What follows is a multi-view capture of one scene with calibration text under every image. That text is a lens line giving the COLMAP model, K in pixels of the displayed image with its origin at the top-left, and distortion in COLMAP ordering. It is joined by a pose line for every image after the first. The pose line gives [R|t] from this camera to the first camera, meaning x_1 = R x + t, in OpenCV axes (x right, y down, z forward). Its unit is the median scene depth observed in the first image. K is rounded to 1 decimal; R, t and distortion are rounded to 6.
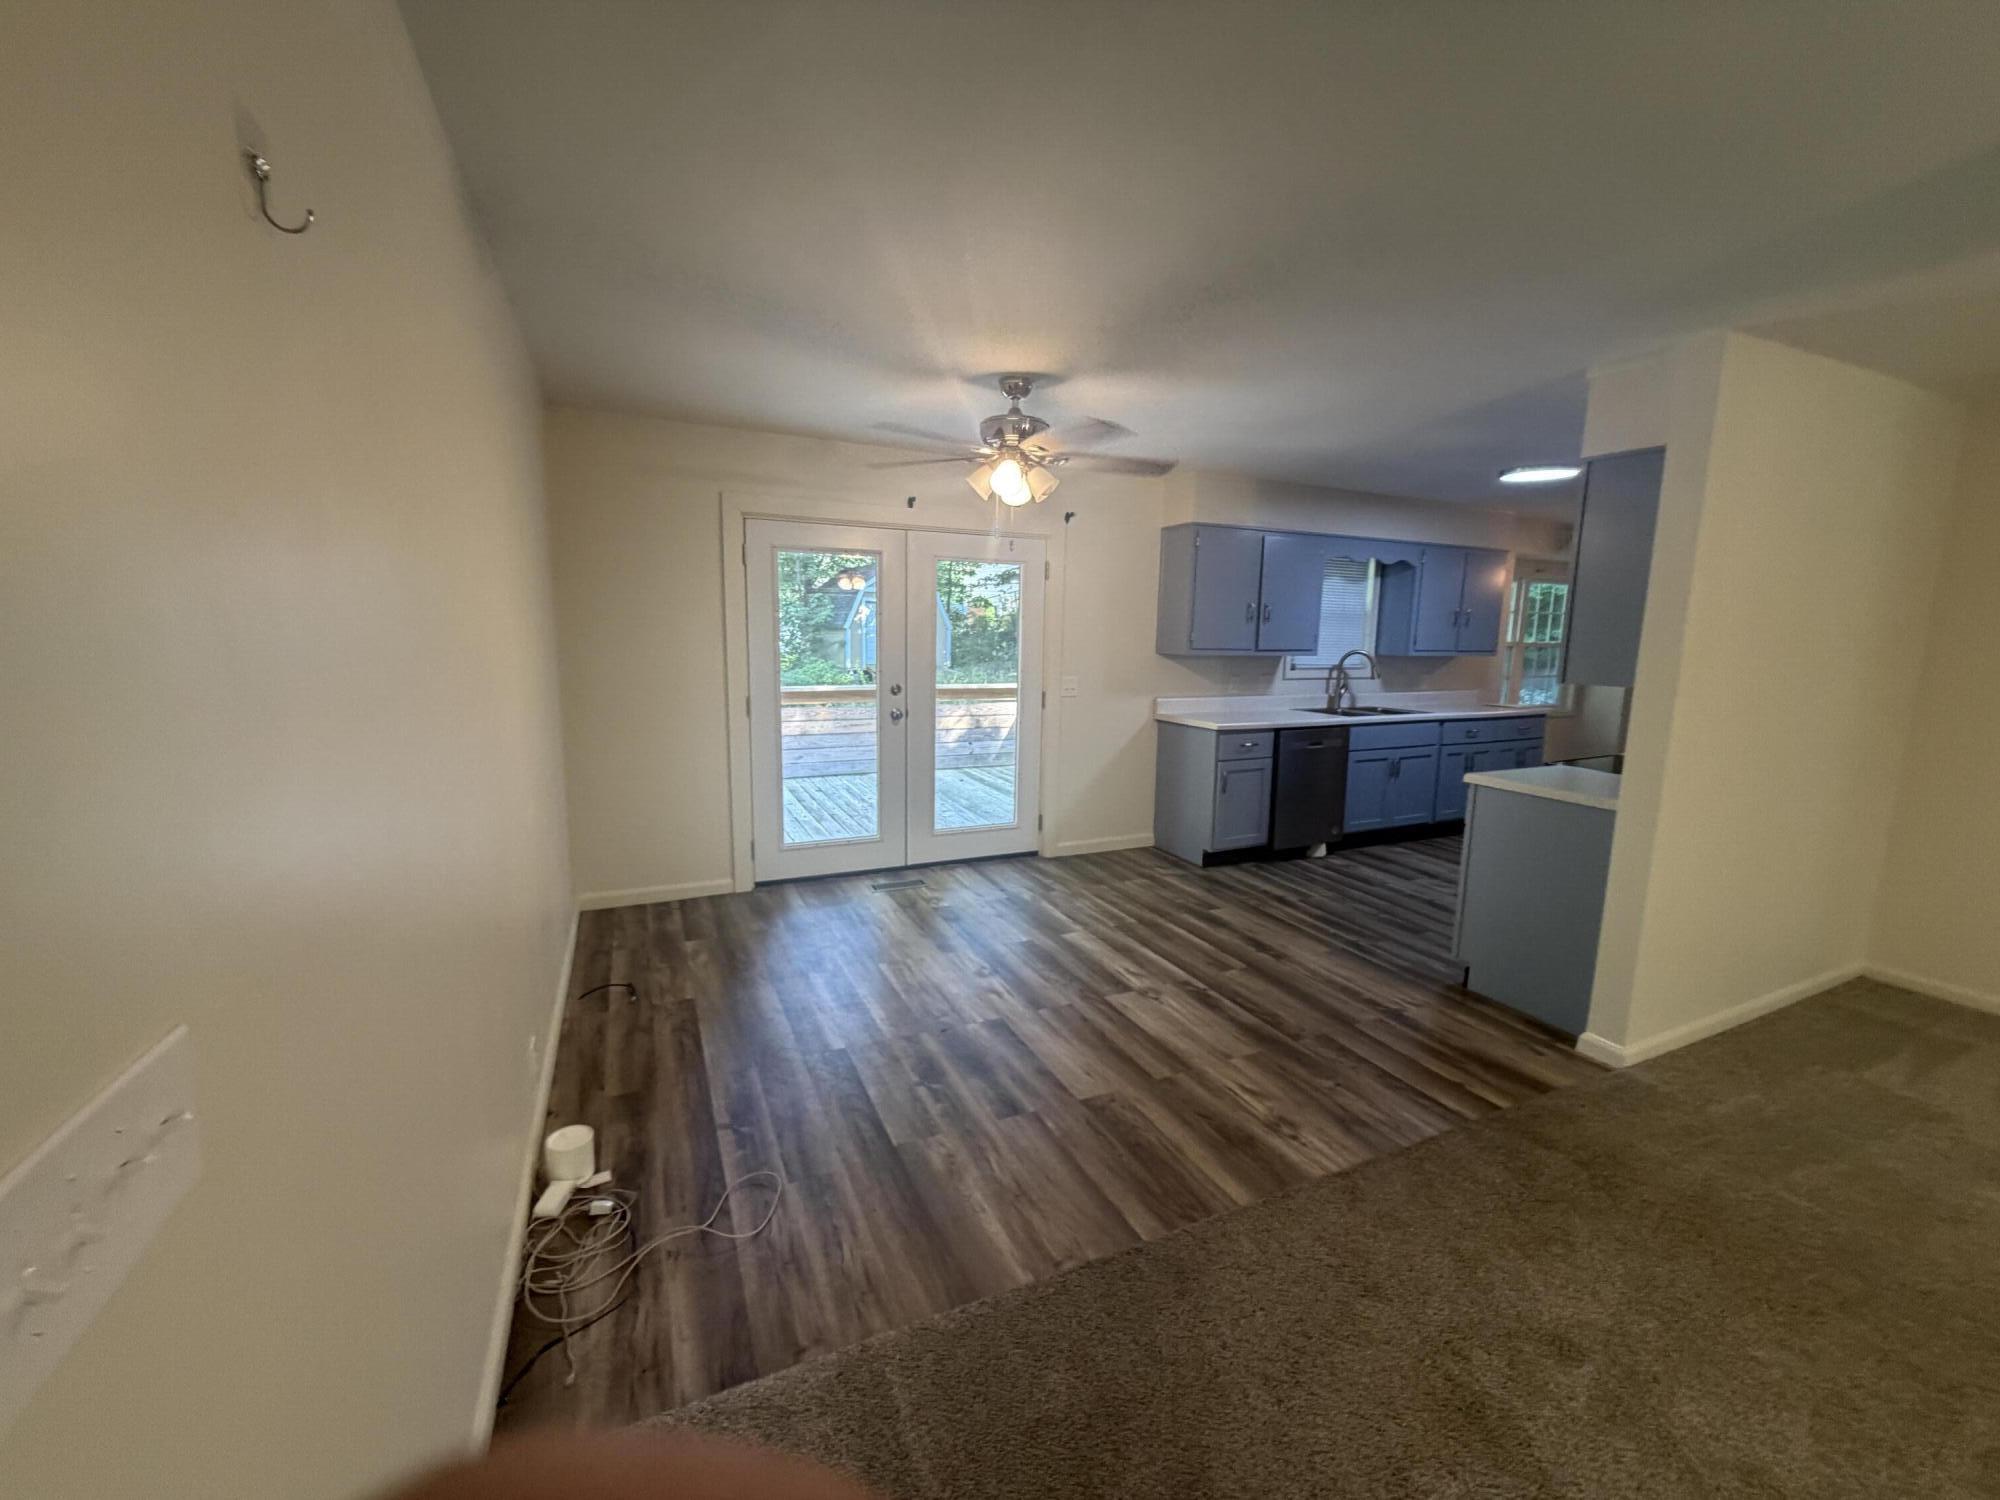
lens RADIAL K [[798.3, 0, 1005.6], [0, 798.3, 751.0], [0, 0, 1]] dist [-0.001256, 0.000275]
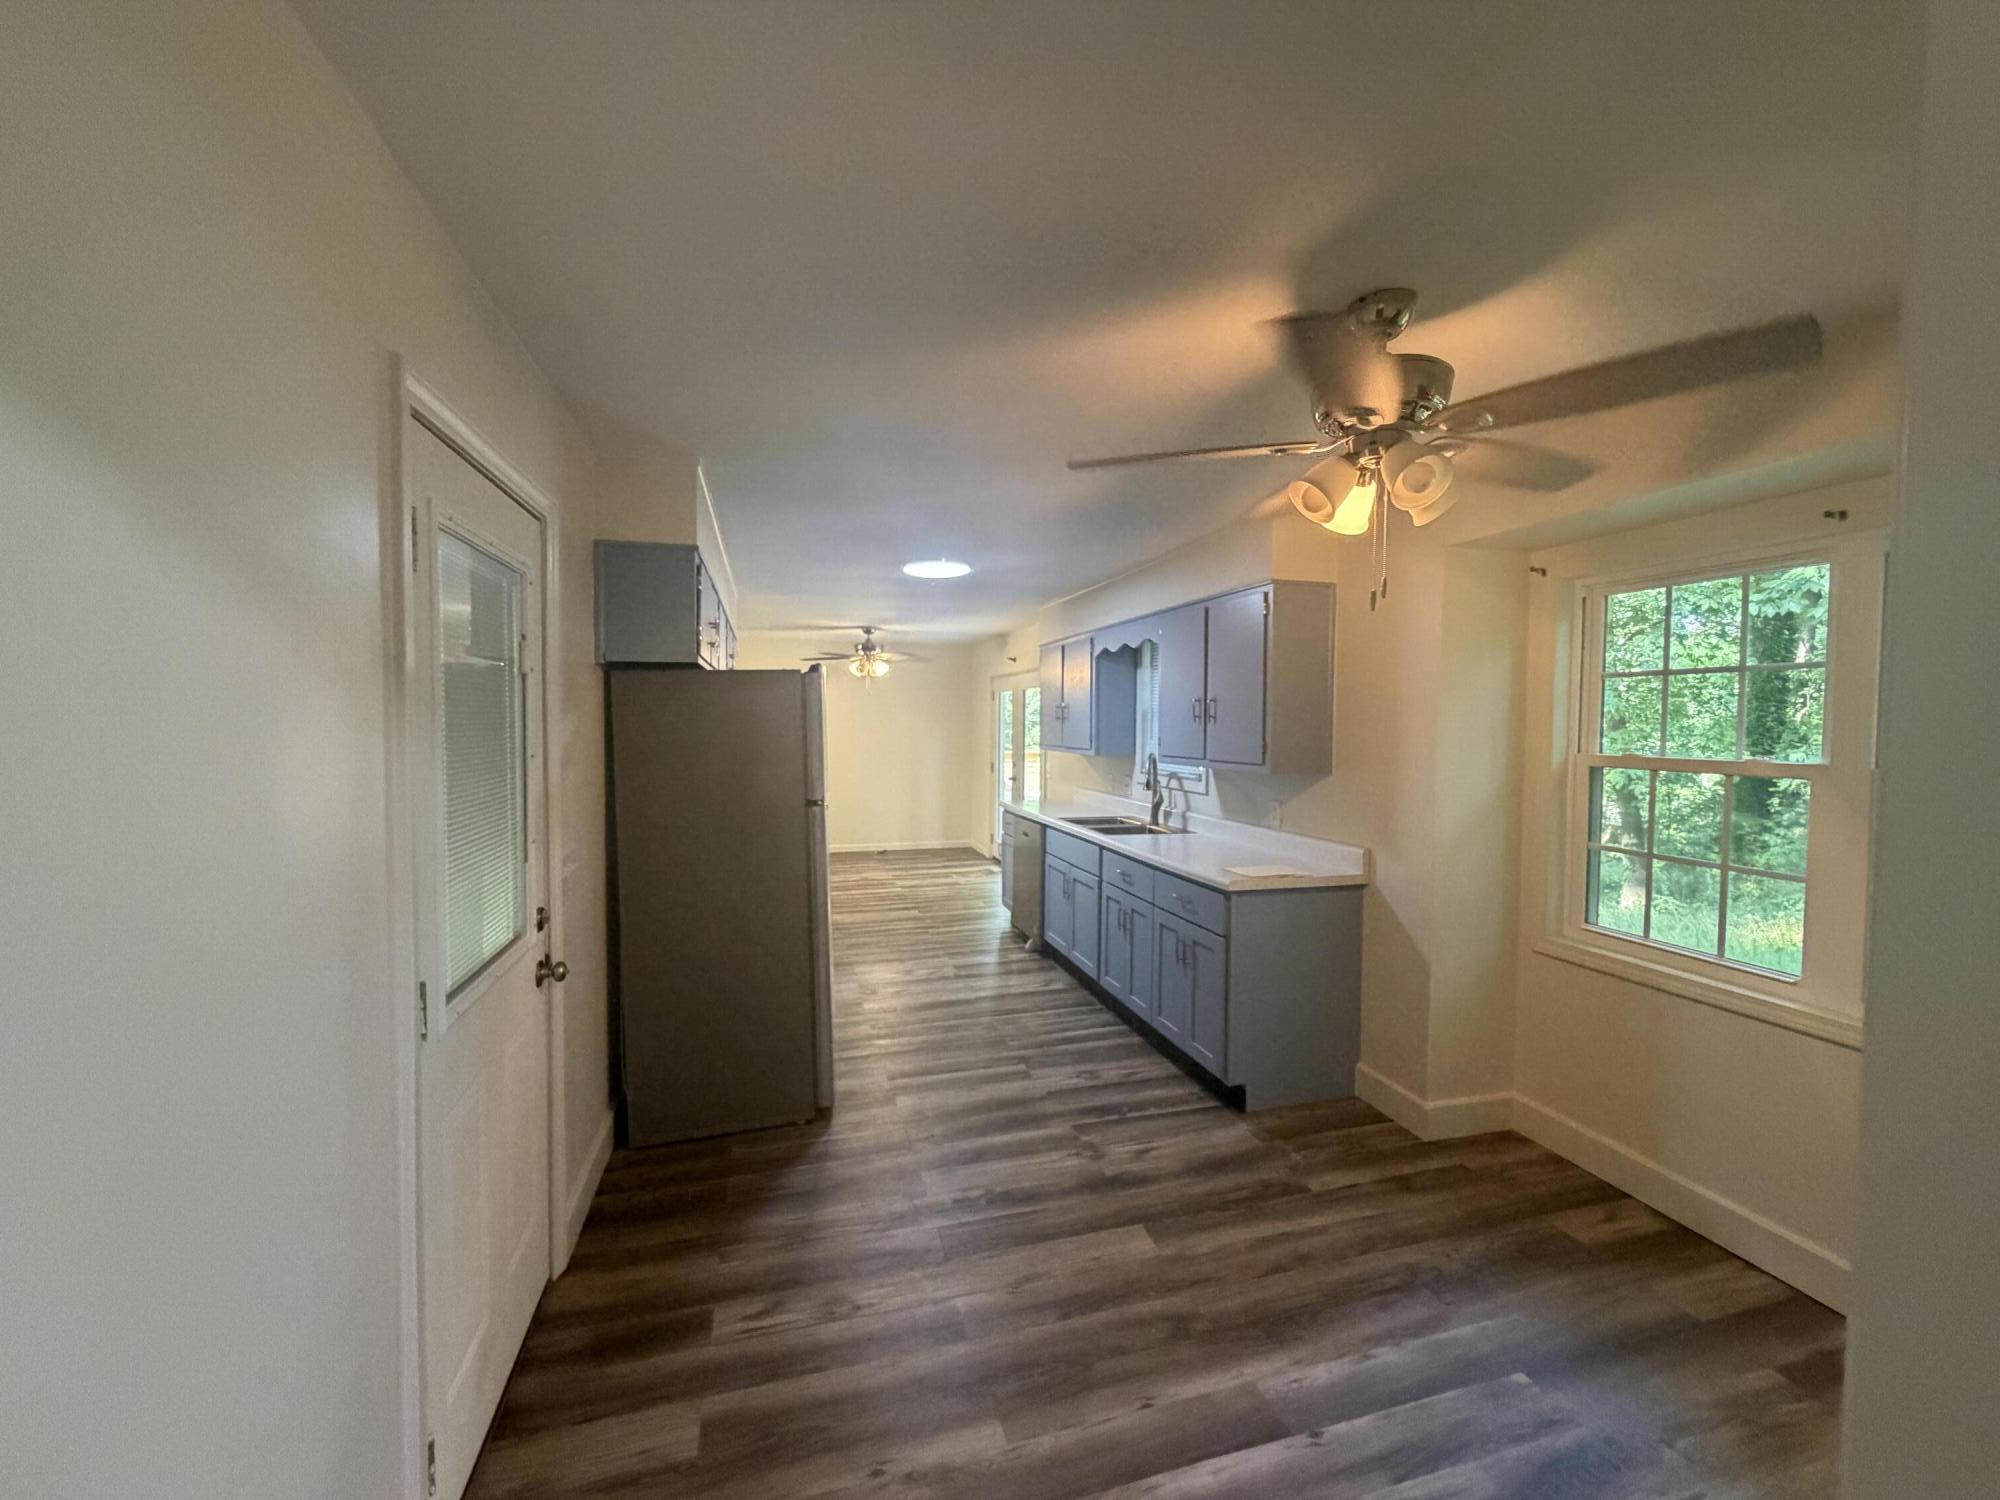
lens RADIAL K [[796.3, 0, 1012.3], [0, 796.3, 746.5], [0, 0, 1]] dist [-0.002327, -0.000171]
pose [[-0.151235, 0.014118, -0.988397, 1.719541], [-0.153755, 0.987392, 0.037630, -0.194371], [0.976467, 0.157662, -0.147157, 1.342636]]
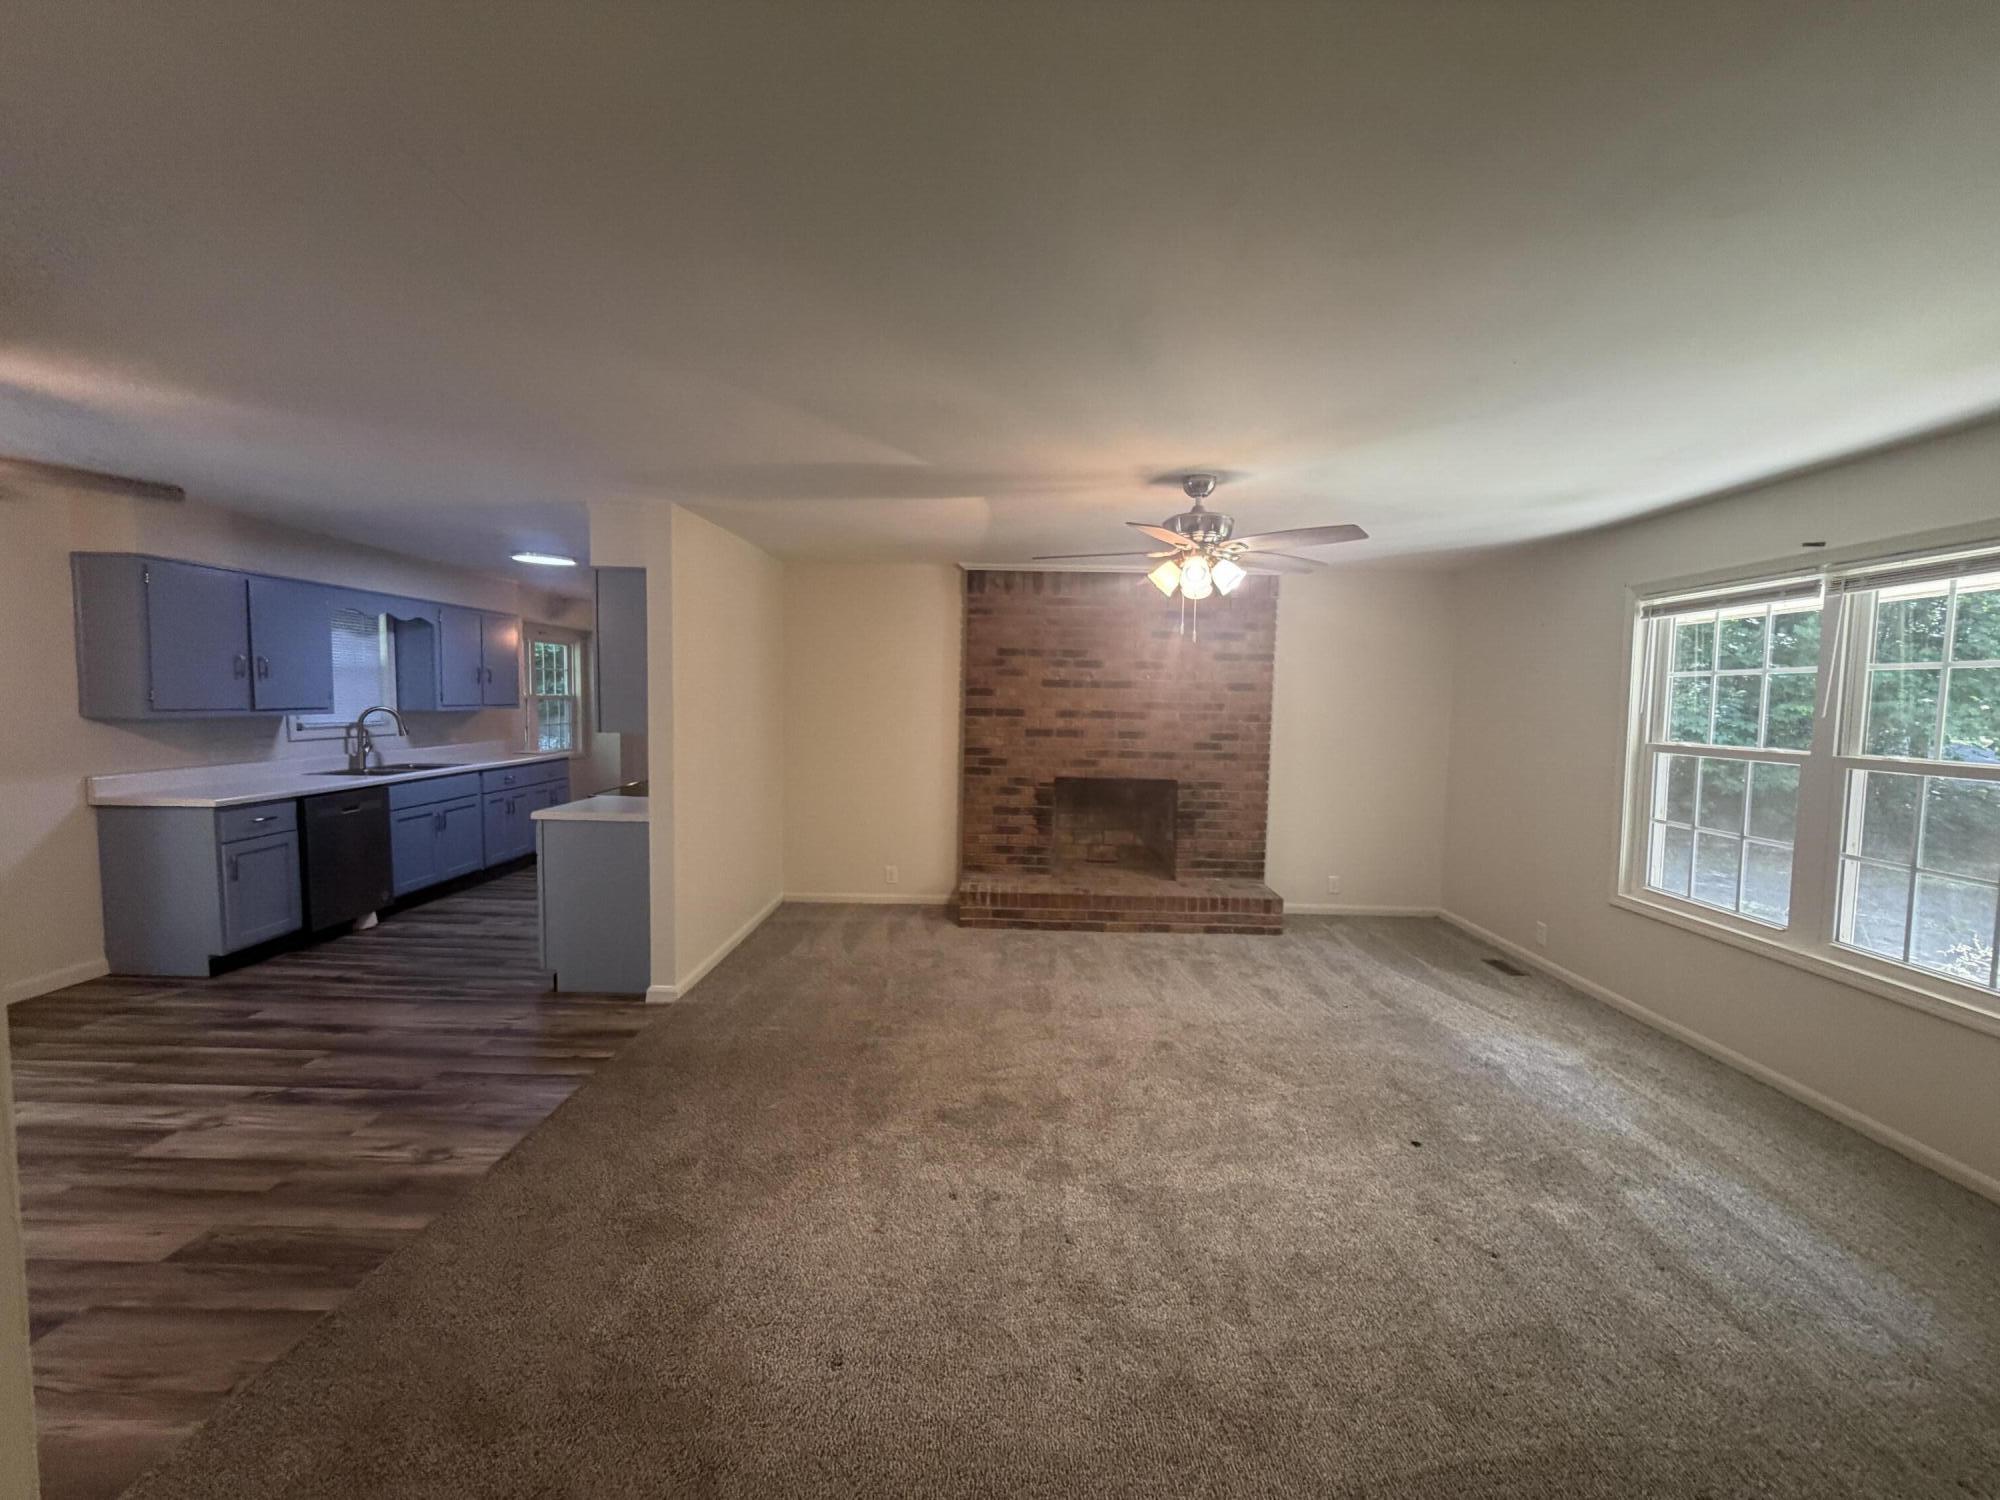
lens RADIAL K [[798.3, 0, 1005.6], [0, 798.3, 751.0], [0, 0, 1]] dist [-0.001256, 0.000275]
pose [[0.430365, -0.071535, 0.899816, -0.139844], [0.124750, 0.992003, 0.019198, 0.003100], [-0.893993, 0.103989, 0.435847, -0.118668]]
